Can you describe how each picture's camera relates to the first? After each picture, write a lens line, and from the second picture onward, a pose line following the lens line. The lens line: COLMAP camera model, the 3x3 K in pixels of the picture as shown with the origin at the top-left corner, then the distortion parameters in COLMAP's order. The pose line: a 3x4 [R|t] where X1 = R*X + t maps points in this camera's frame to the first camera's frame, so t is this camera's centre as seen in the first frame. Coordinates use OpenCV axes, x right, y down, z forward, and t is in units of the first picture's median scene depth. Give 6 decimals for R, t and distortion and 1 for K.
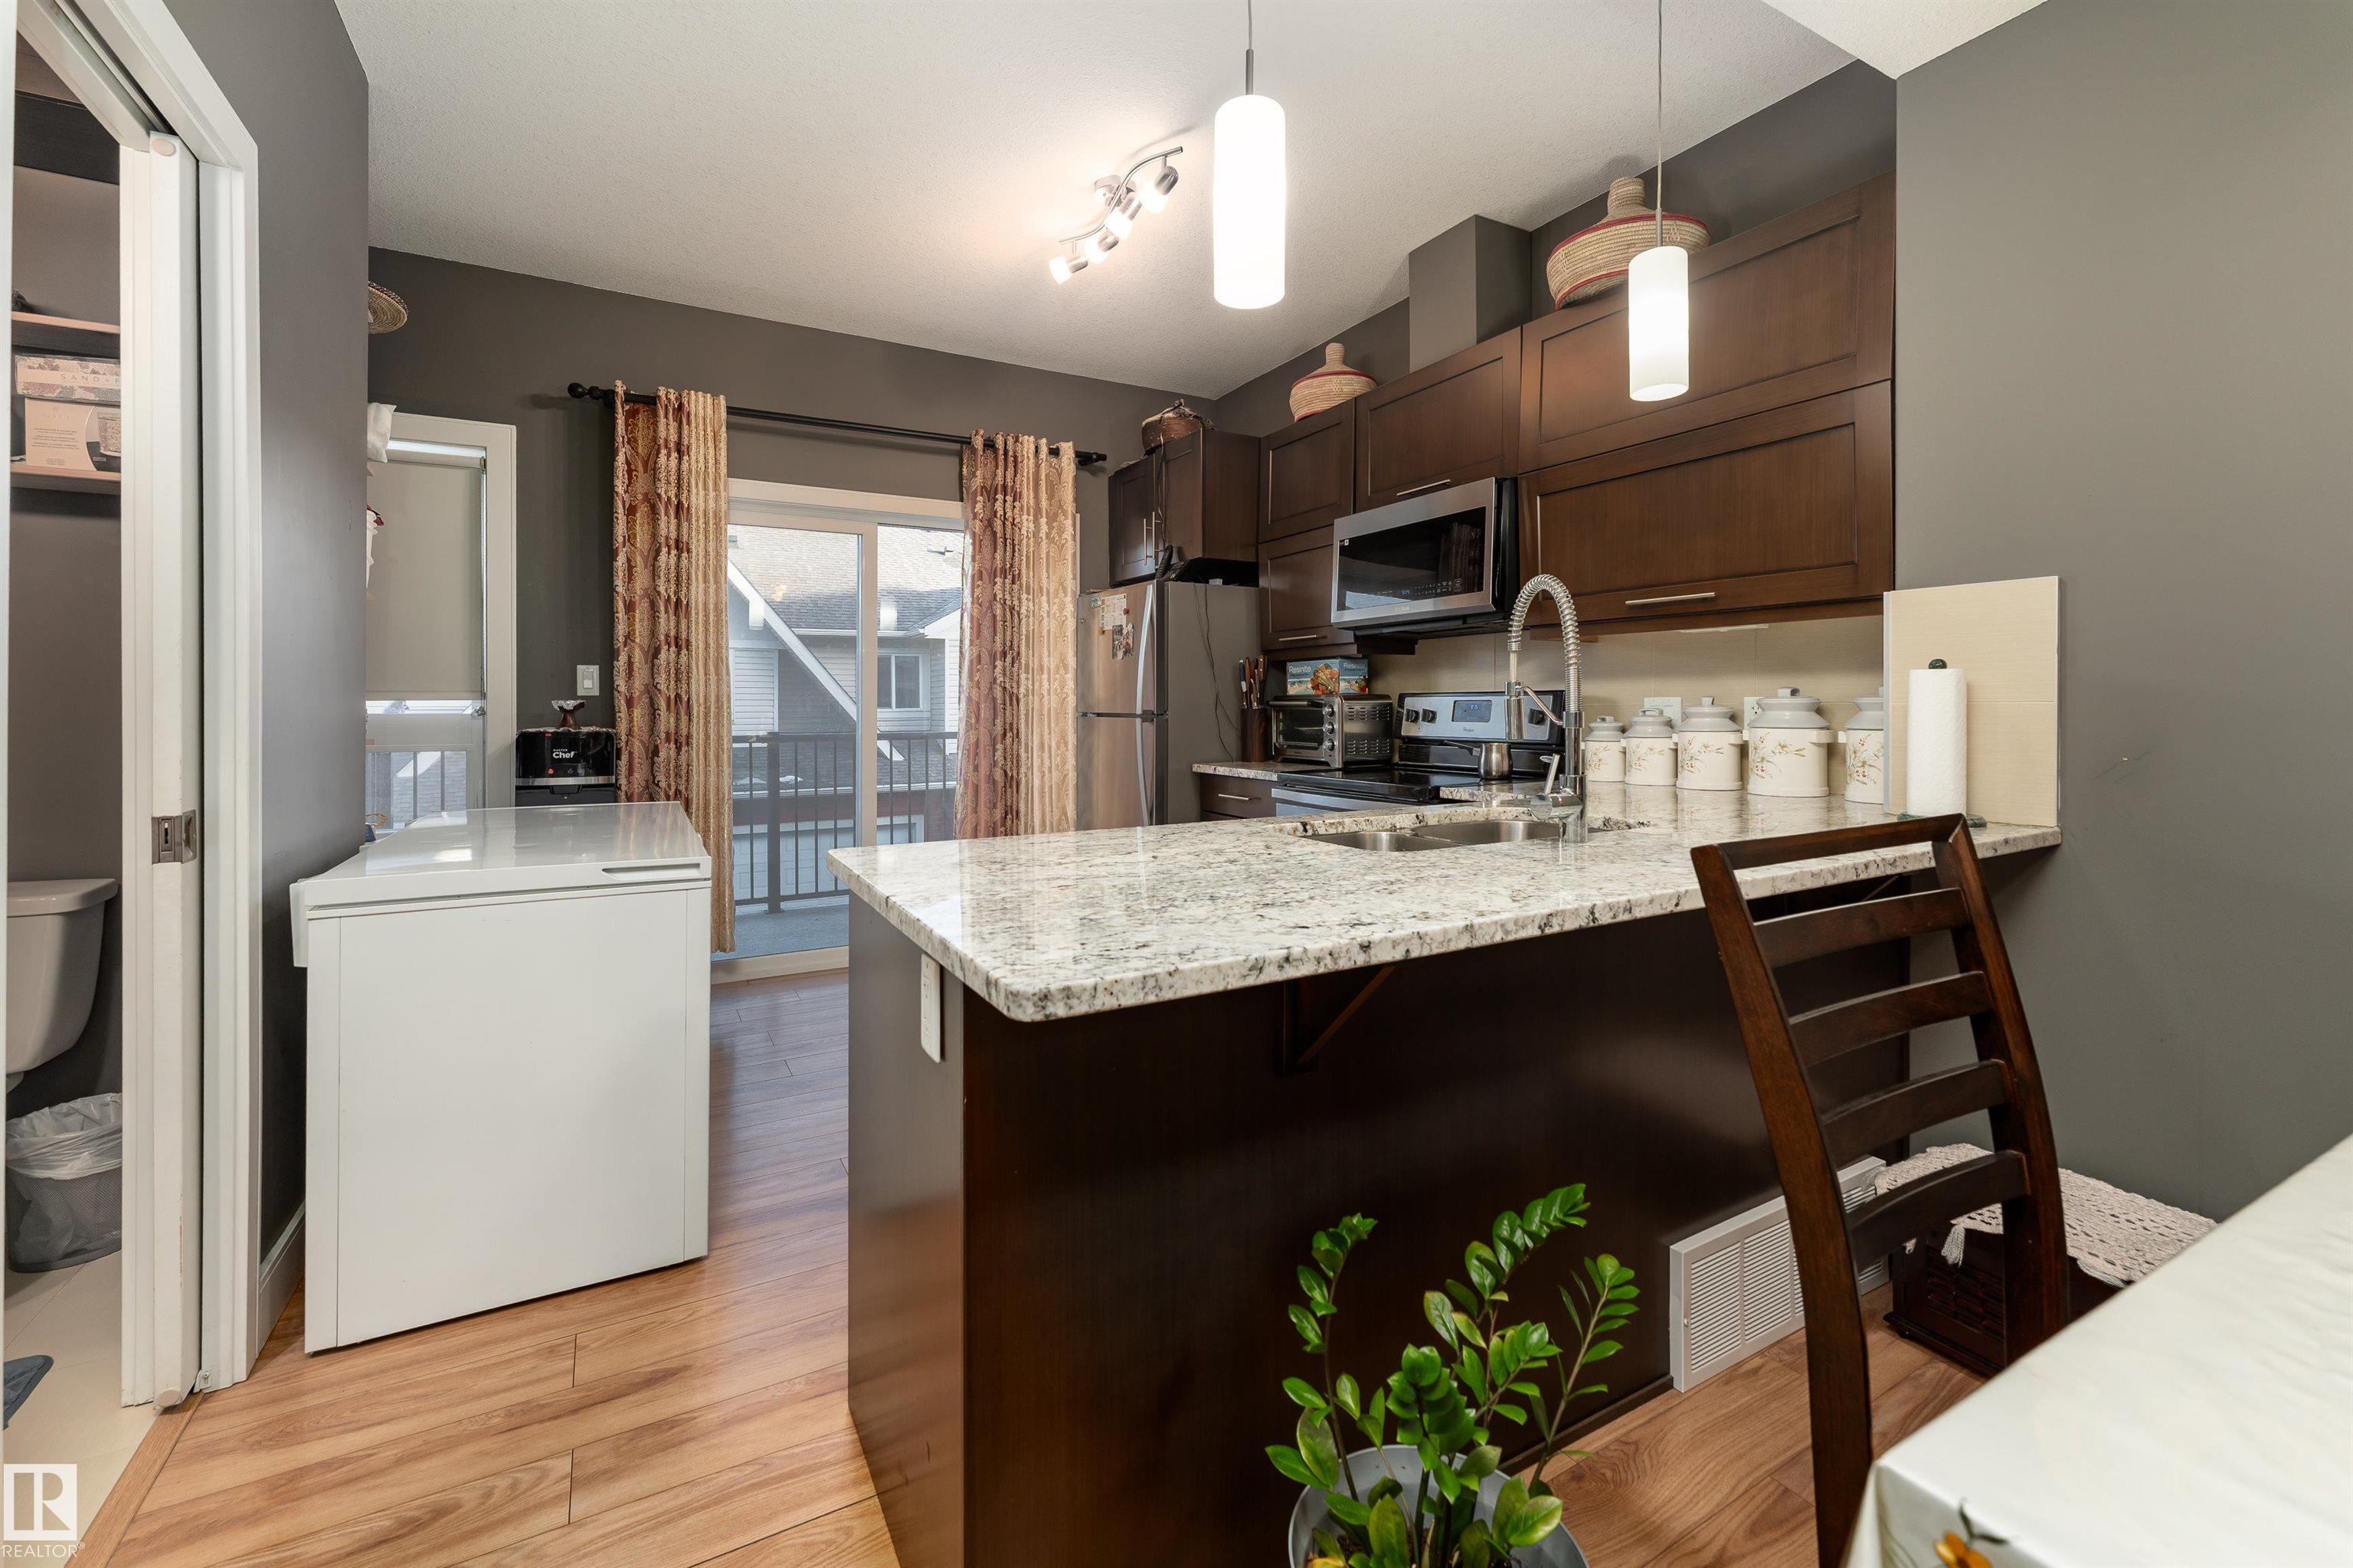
lens RADIAL K [[973.5, 0, 1159.1], [0, 973.5, 711.0], [0, 0, 1]] dist [0.000252, -0.000024]
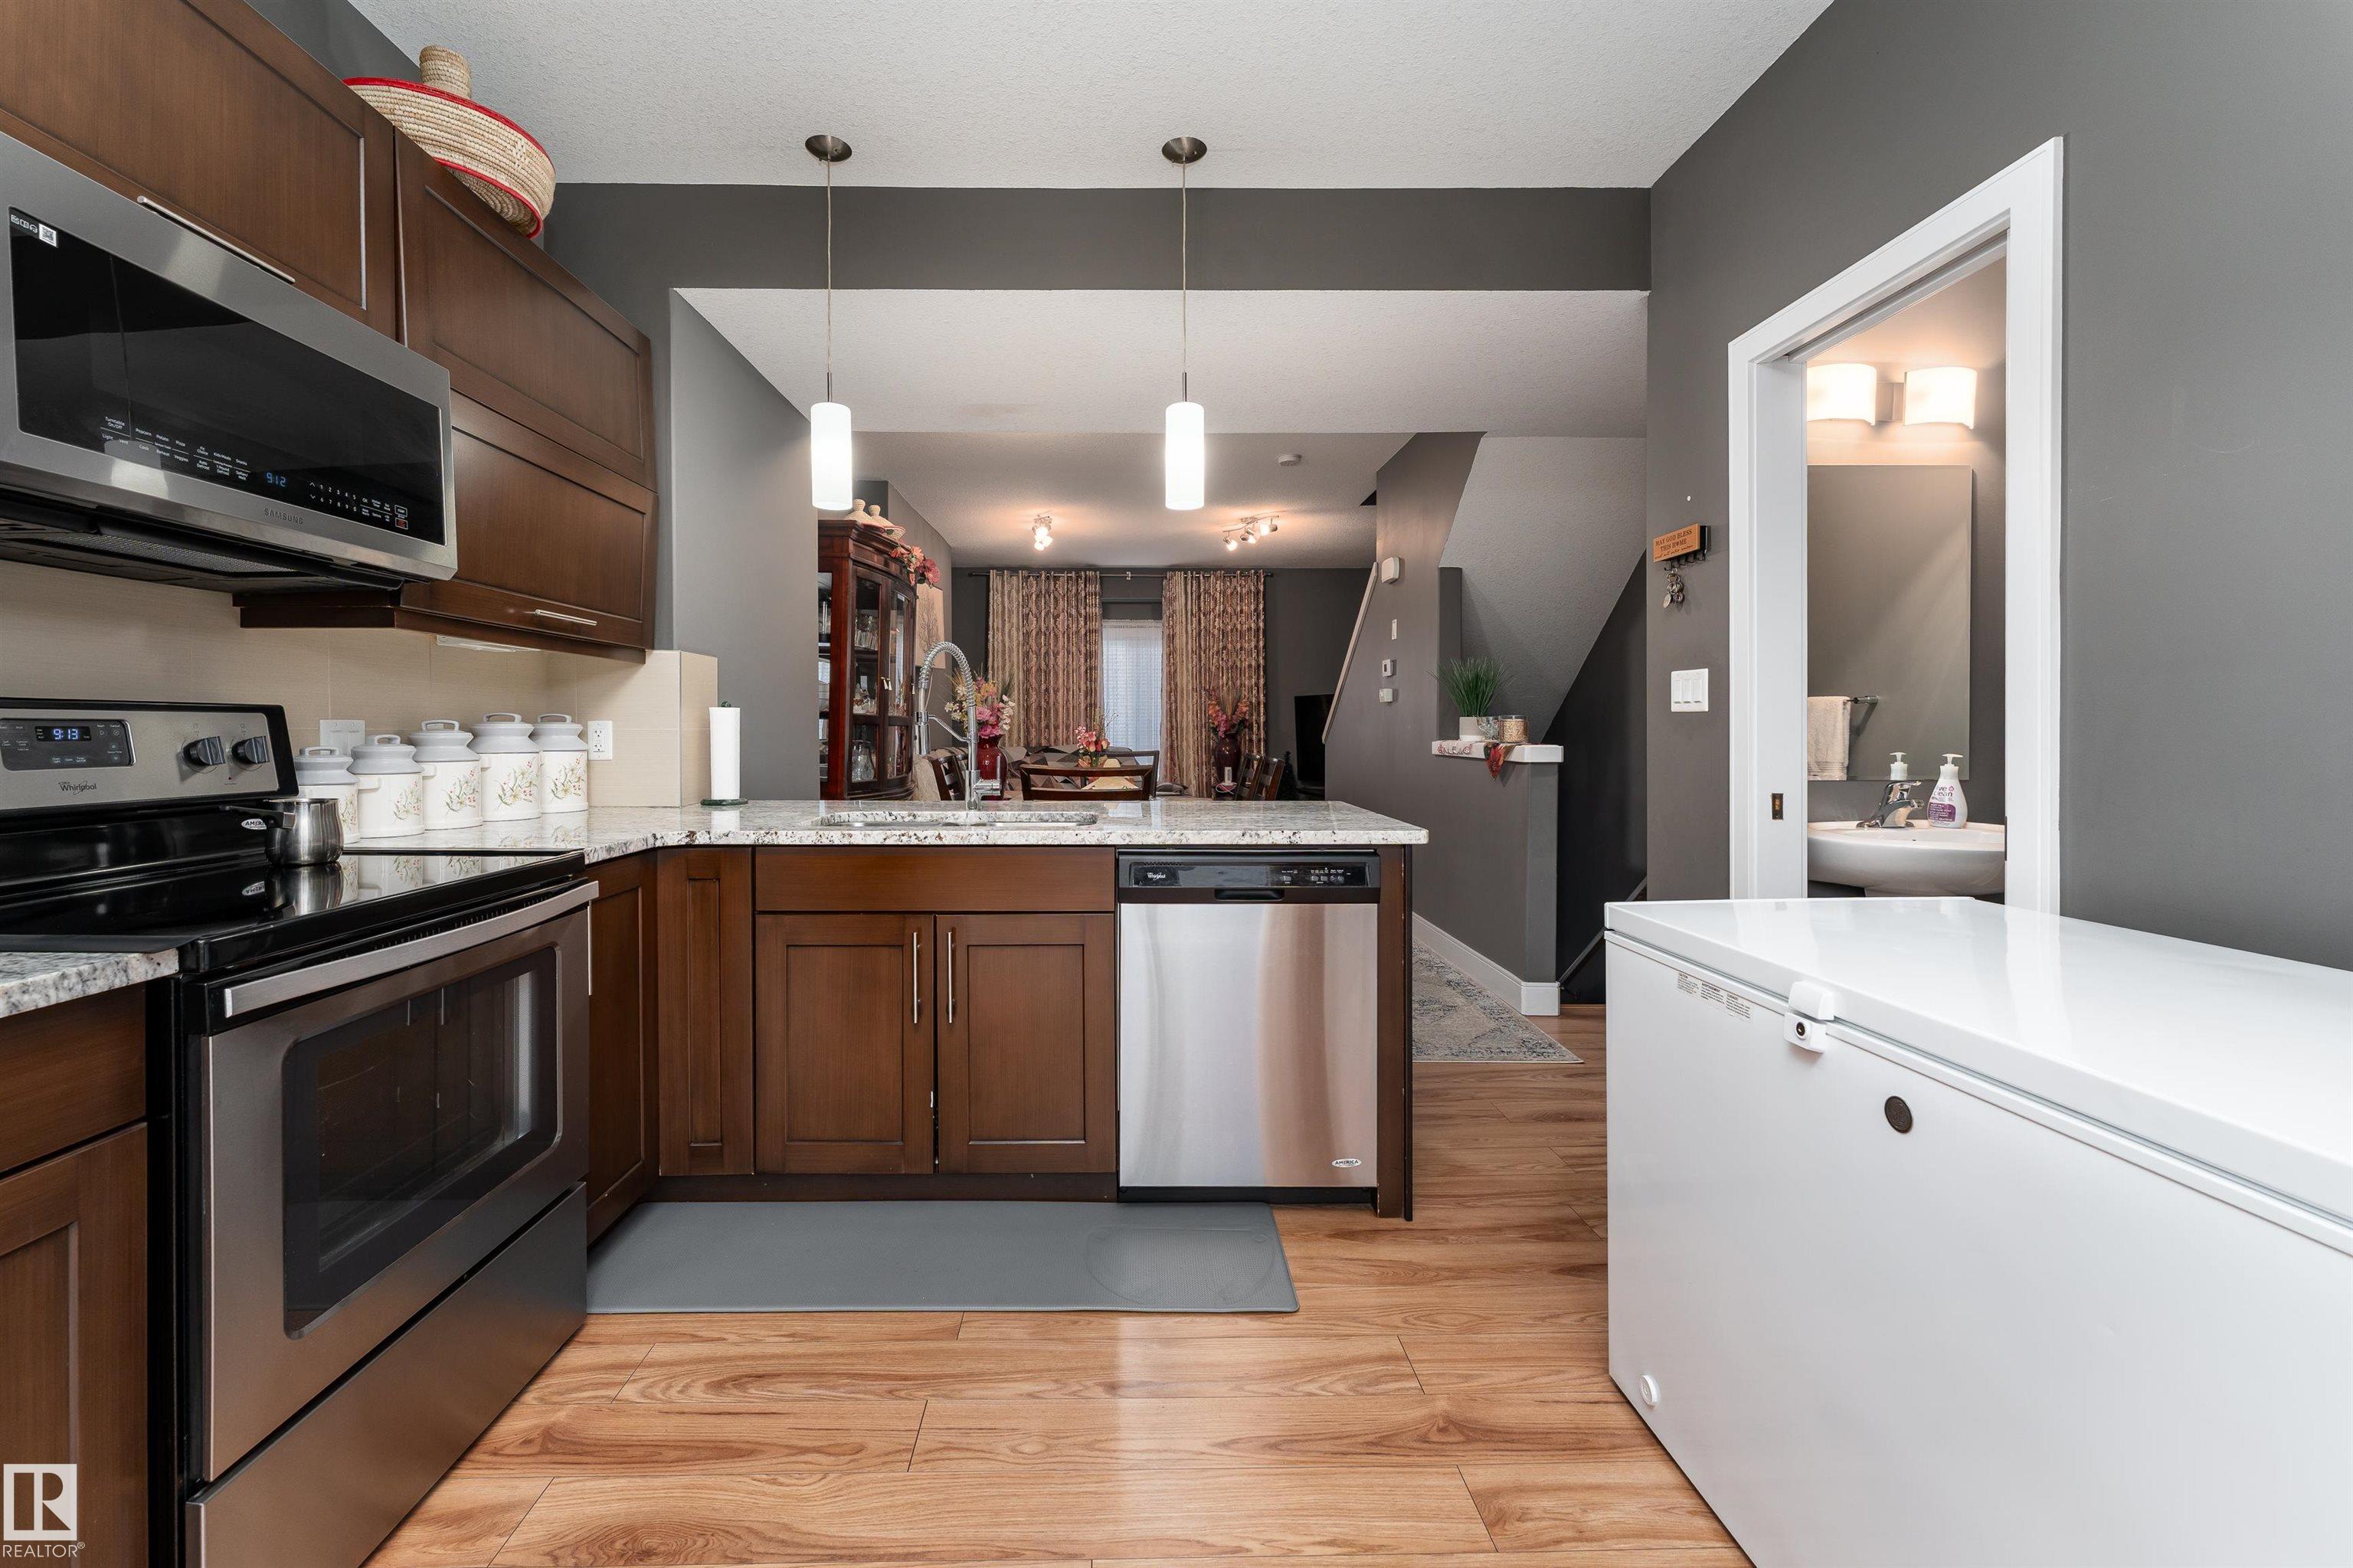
lens RADIAL K [[959.9, 0, 1148.6], [0, 959.9, 727.7], [0, 0, 1]] dist [0.000893, 0.000046]
pose [[-0.888318, 0.005908, 0.459191, -0.271666], [0.007212, 0.999973, 0.001085, -0.003487], [-0.459173, 0.004276, -0.888337, 1.051554]]
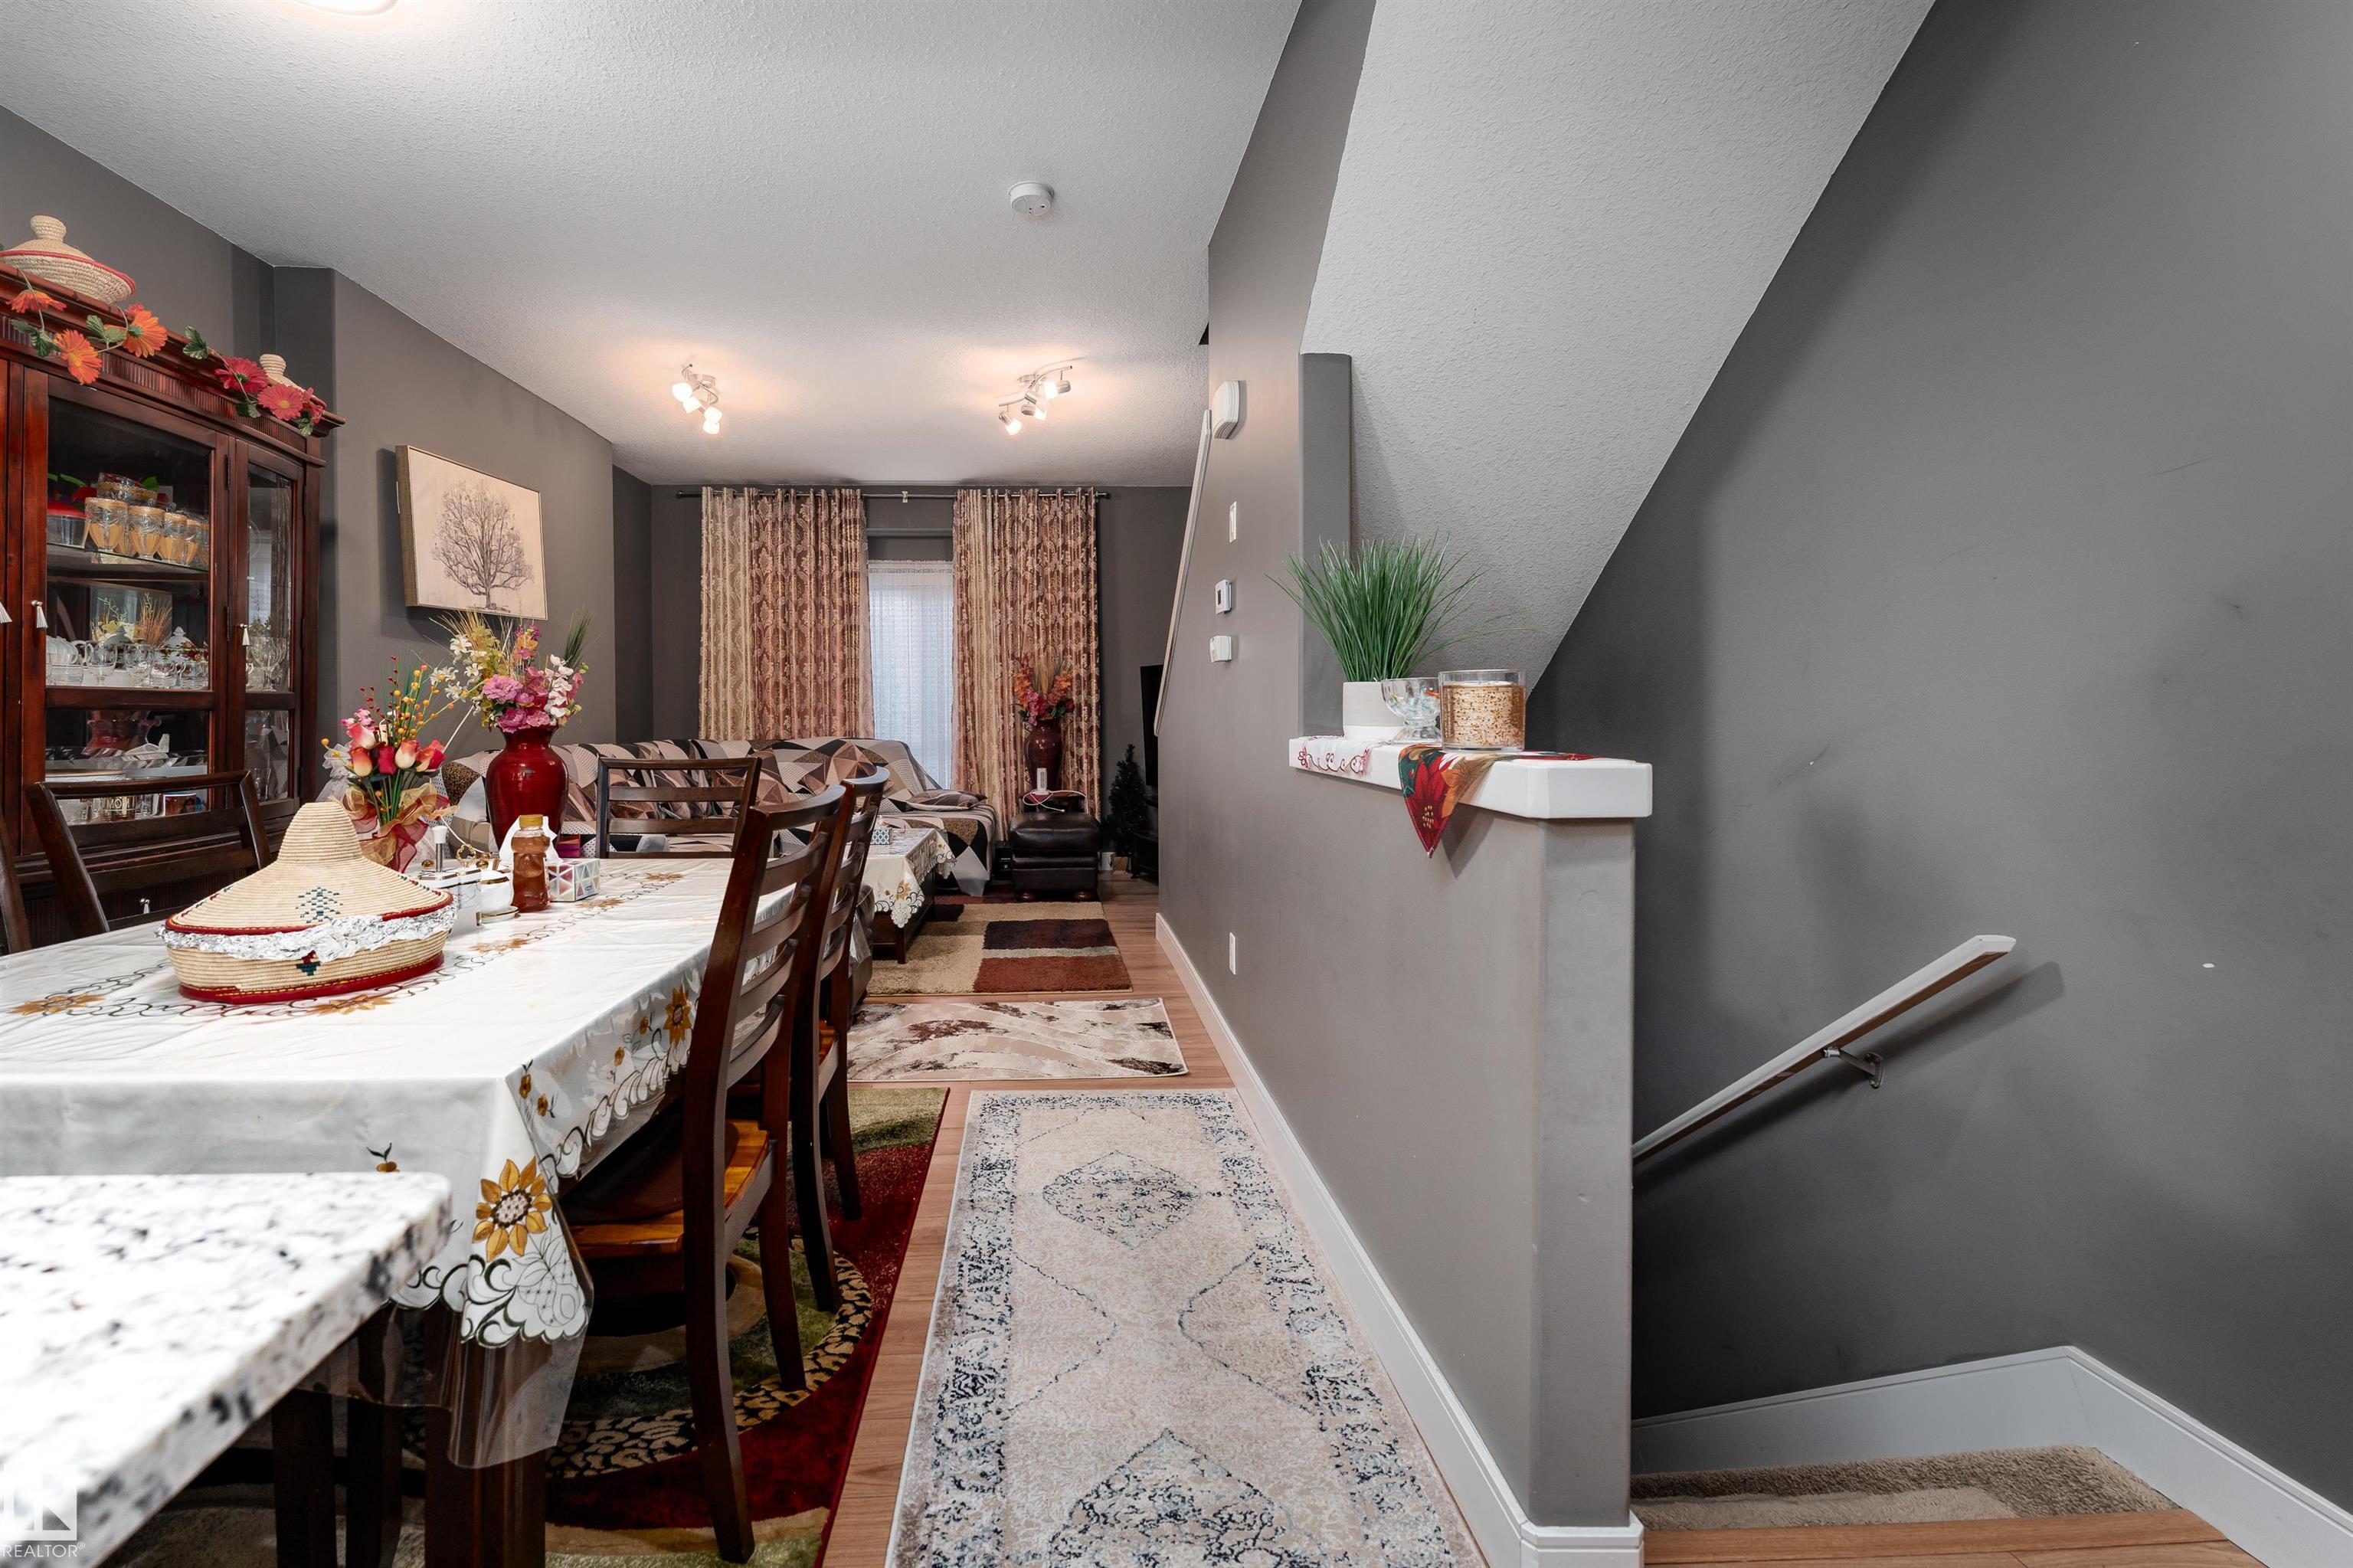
lens RADIAL K [[995.0, 0, 1096.7], [0, 995.0, 718.5], [0, 0, 1]] dist [0.000937, 0.000055]
pose [[-0.904166, 0.008868, 0.427089, -0.167021], [0.013504, 0.999878, 0.007828, 0.000890], [-0.426967, 0.012845, -0.904176, 0.300214]]
